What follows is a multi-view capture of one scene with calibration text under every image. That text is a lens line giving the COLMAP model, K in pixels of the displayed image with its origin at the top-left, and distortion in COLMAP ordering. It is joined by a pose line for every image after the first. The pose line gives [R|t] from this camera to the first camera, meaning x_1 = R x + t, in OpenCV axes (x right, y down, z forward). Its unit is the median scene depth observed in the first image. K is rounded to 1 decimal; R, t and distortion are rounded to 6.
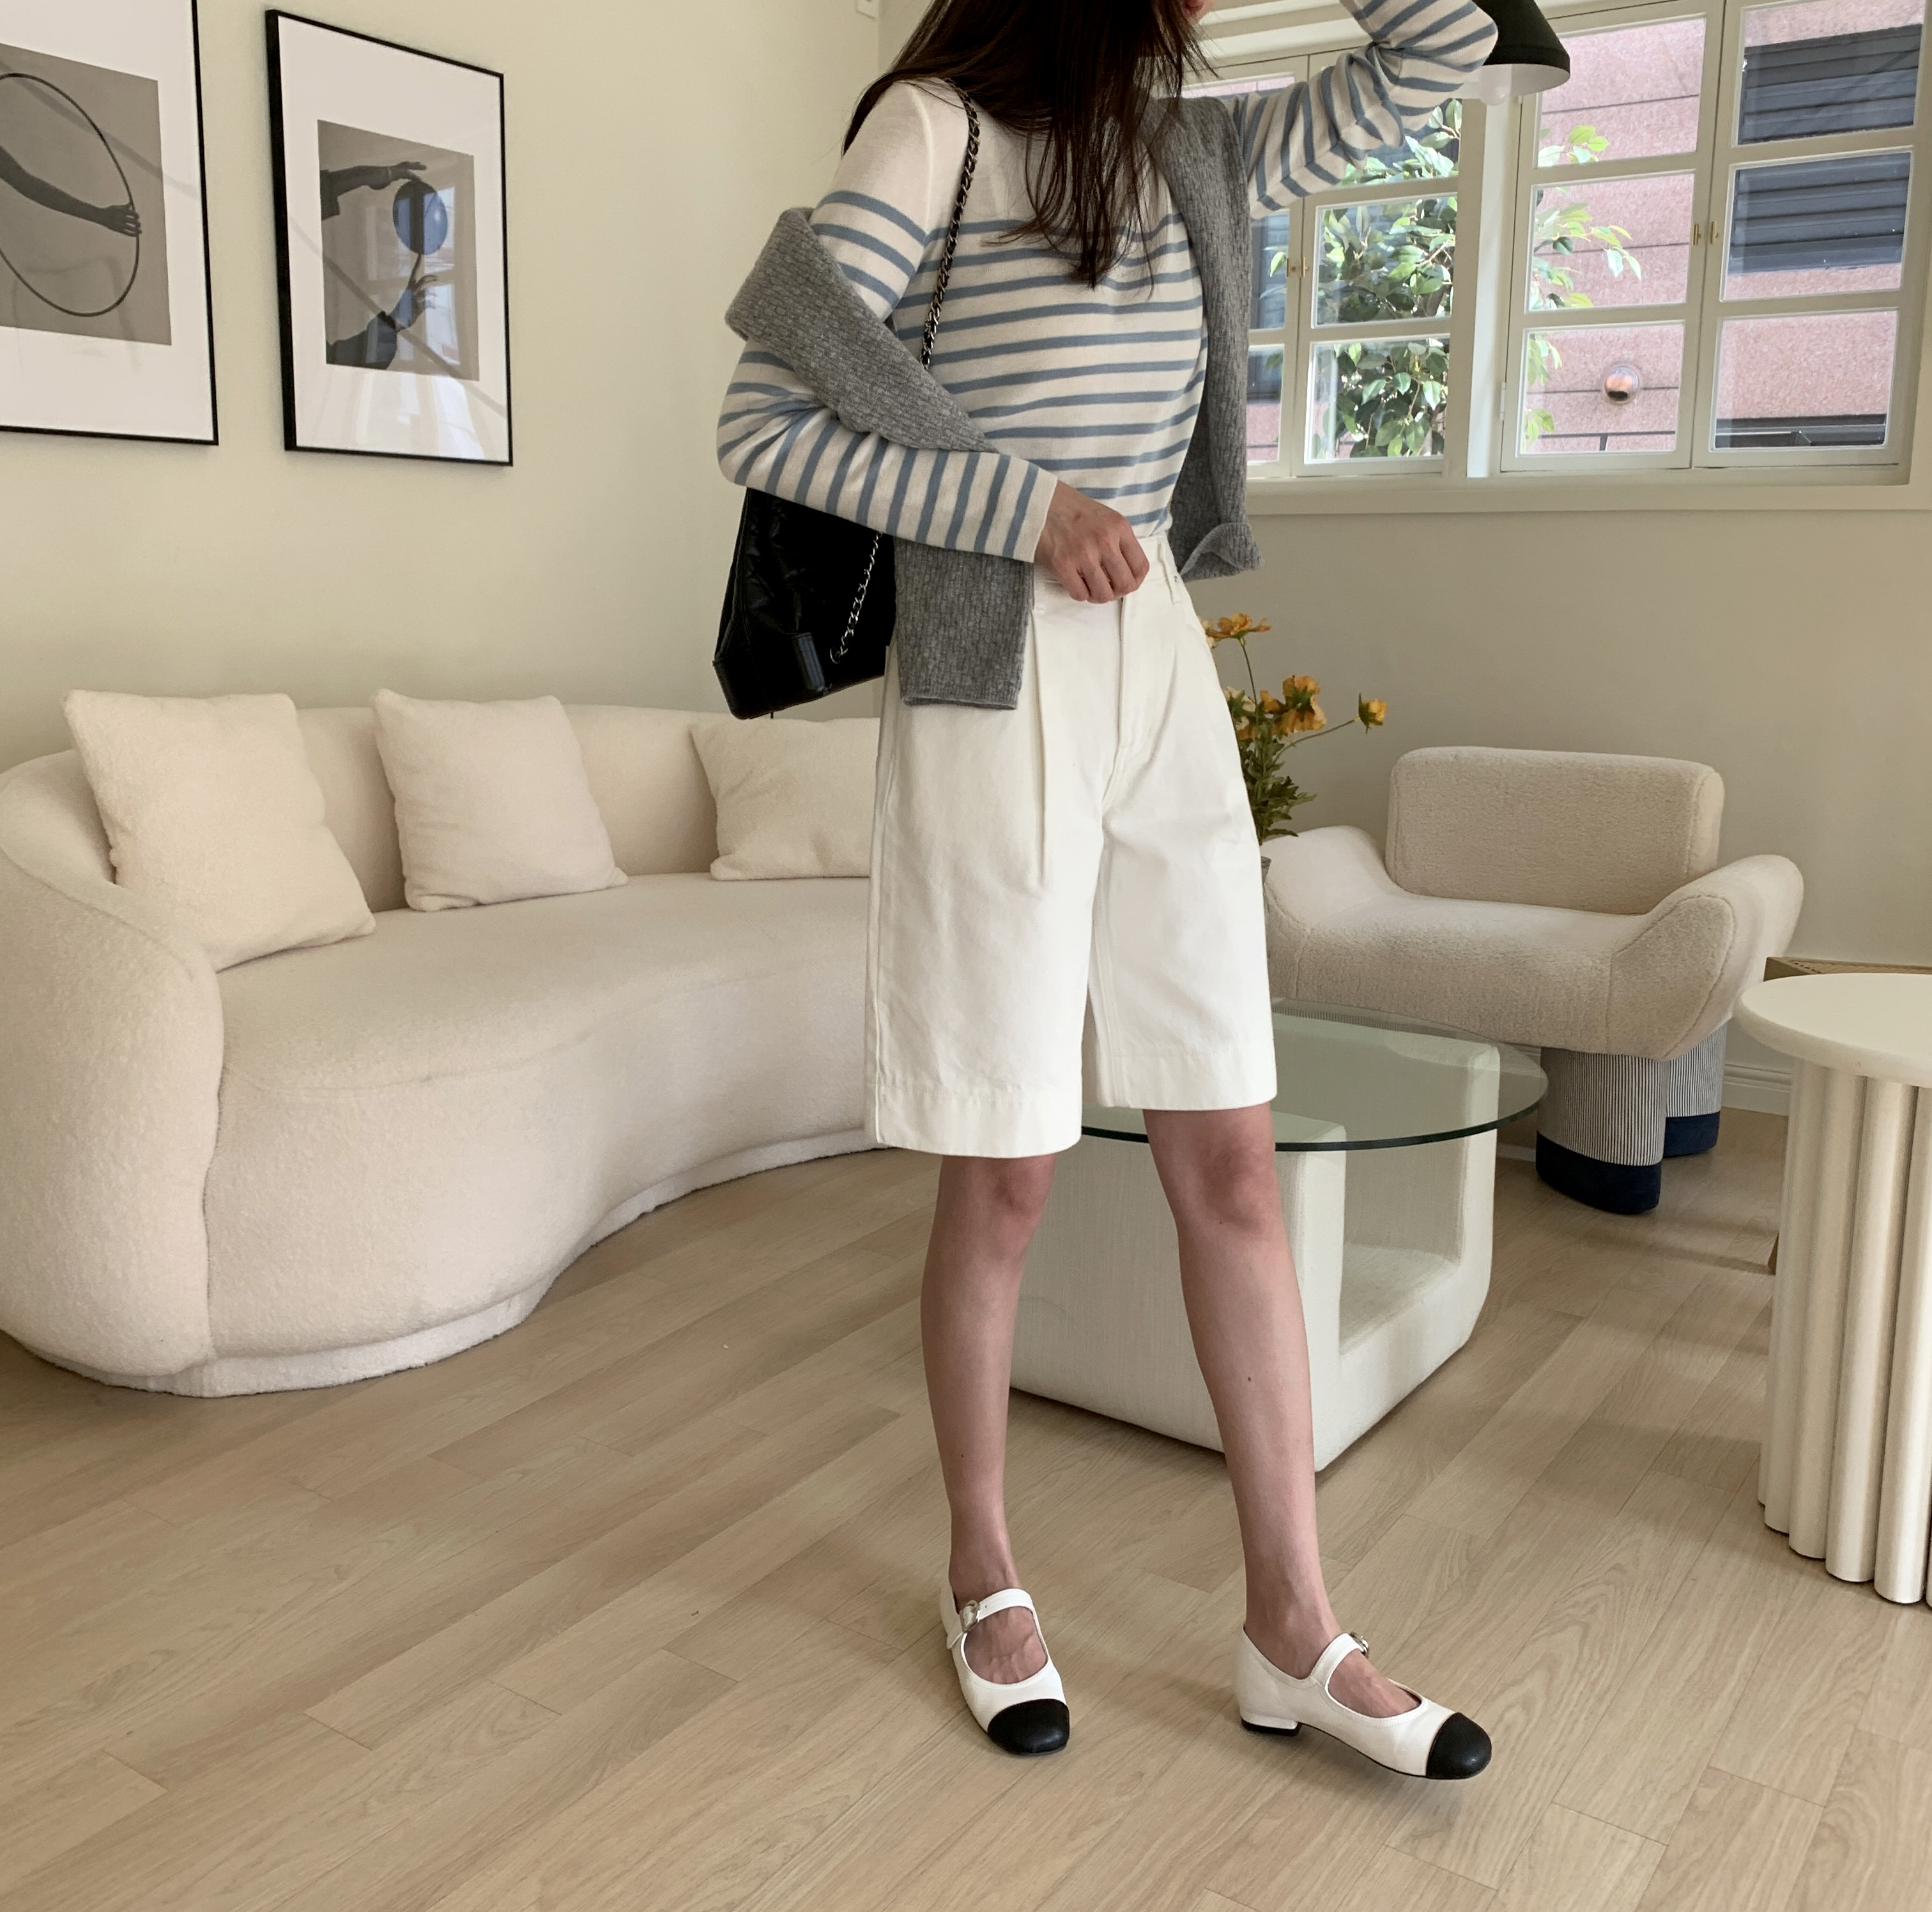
lens RADIAL K [[1959.1, 0, 959.5], [0, 1959.1, 955.4], [0, 0, 1]] dist [-0.008432, 0.000000]
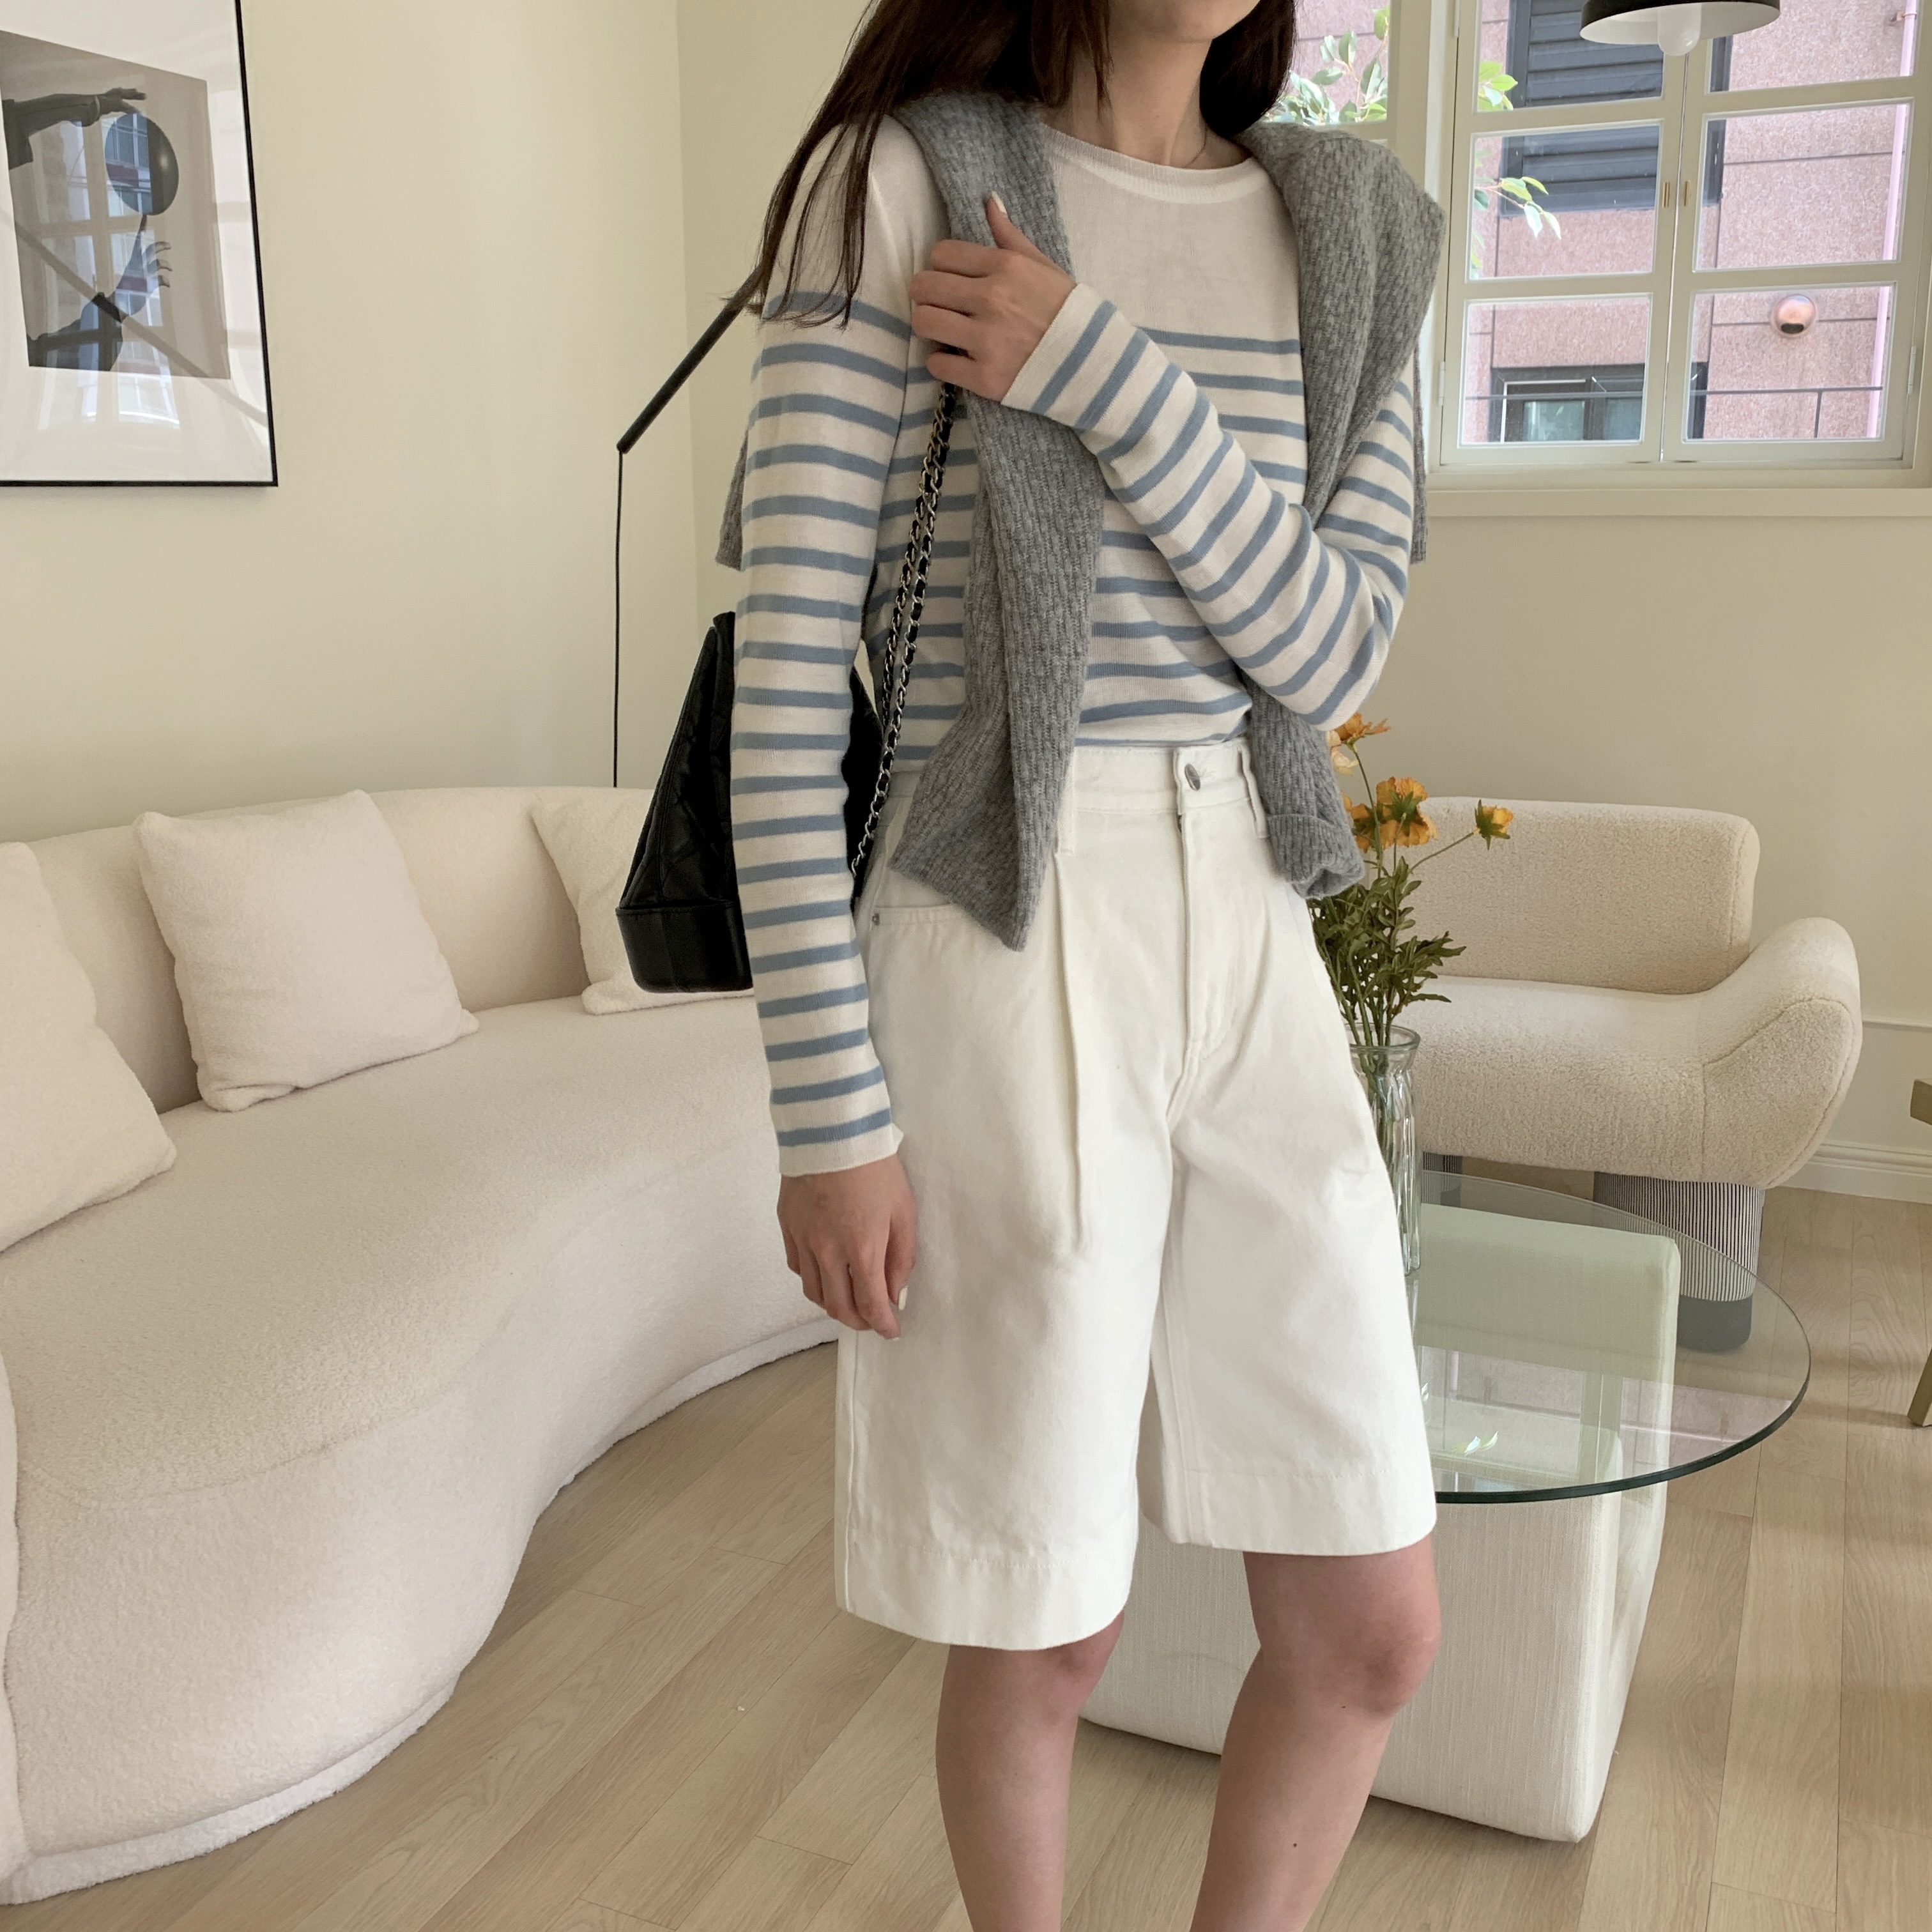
lens RADIAL K [[1959.7, 0, 973.8], [0, 1959.7, 966.5], [0, 0, 1]] dist [-0.012807, 0.000000]
pose [[0.983961, -0.058751, 0.168430, -0.110982], [0.051200, 0.997494, 0.048837, -0.095112], [-0.170877, -0.039430, 0.984503, 0.206277]]
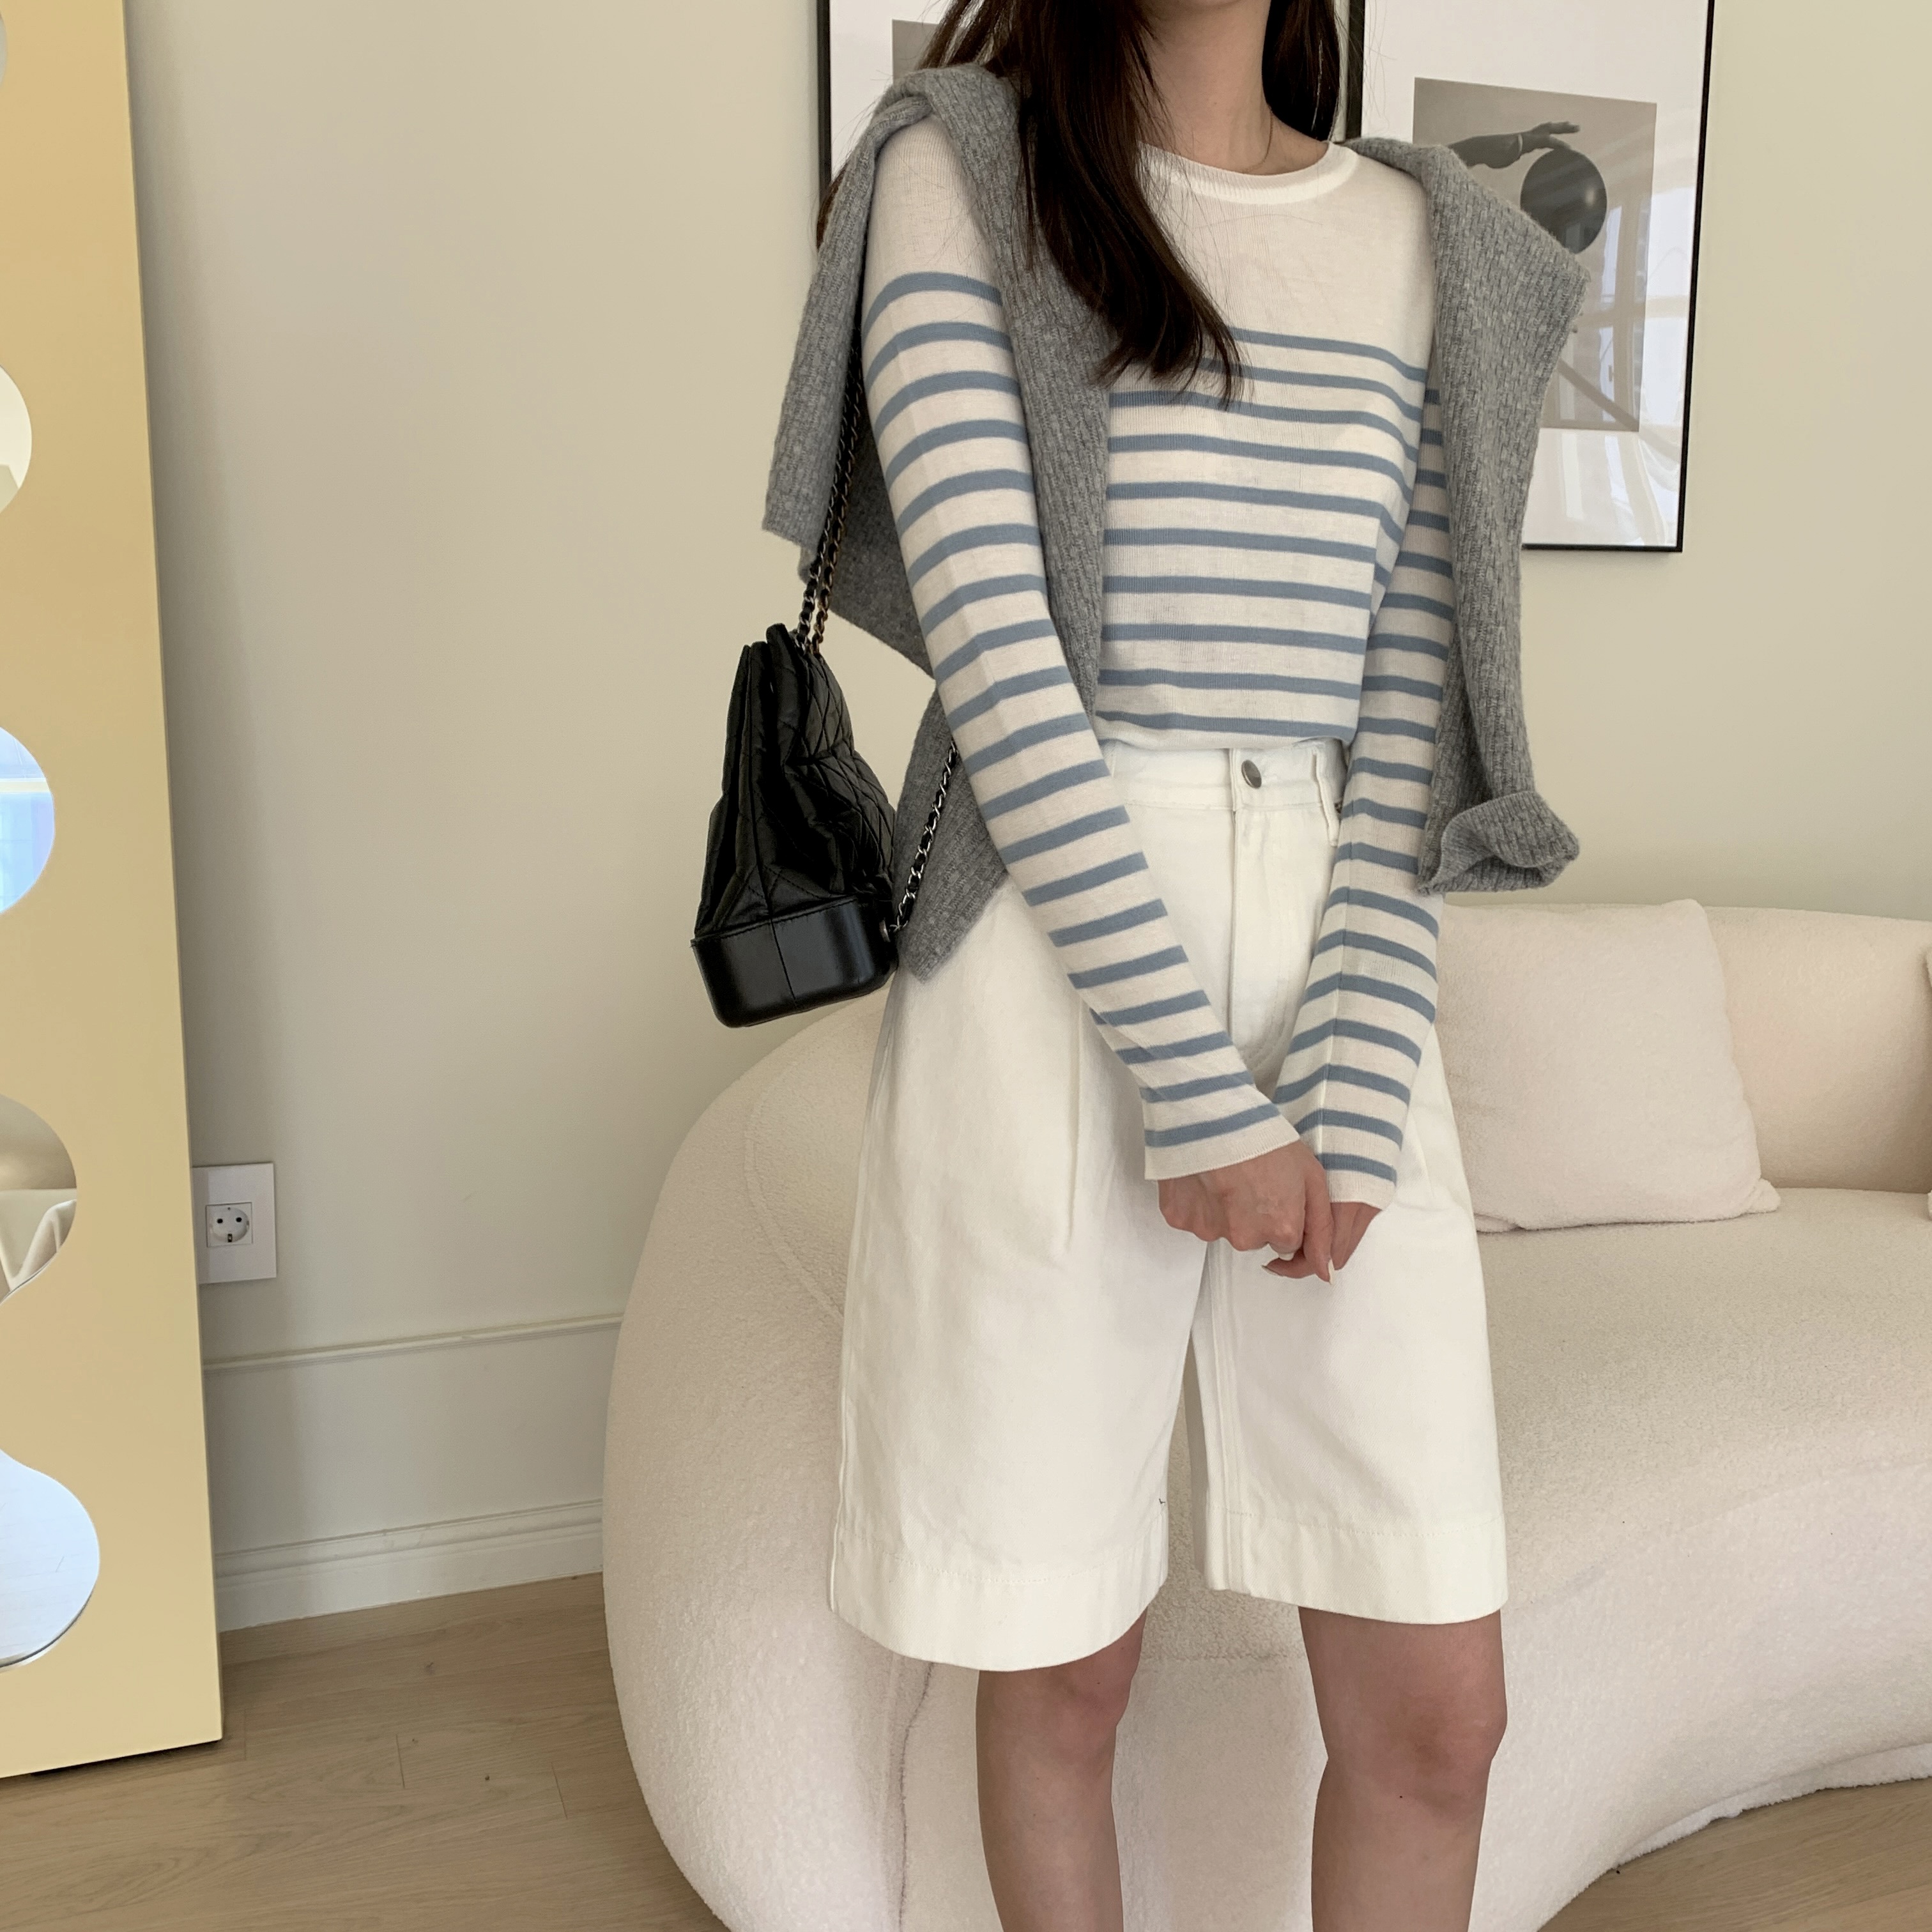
lens RADIAL K [[1959.7, 0, 963.5], [0, 1959.7, 952.7], [0, 0, 1]] dist [-0.012807, 0.000000]
pose [[0.801724, 0.084228, -0.591729, -0.015662], [-0.104297, 0.994546, 0.000255, -0.096474], [0.588524, 0.061511, 0.806137, 0.352733]]
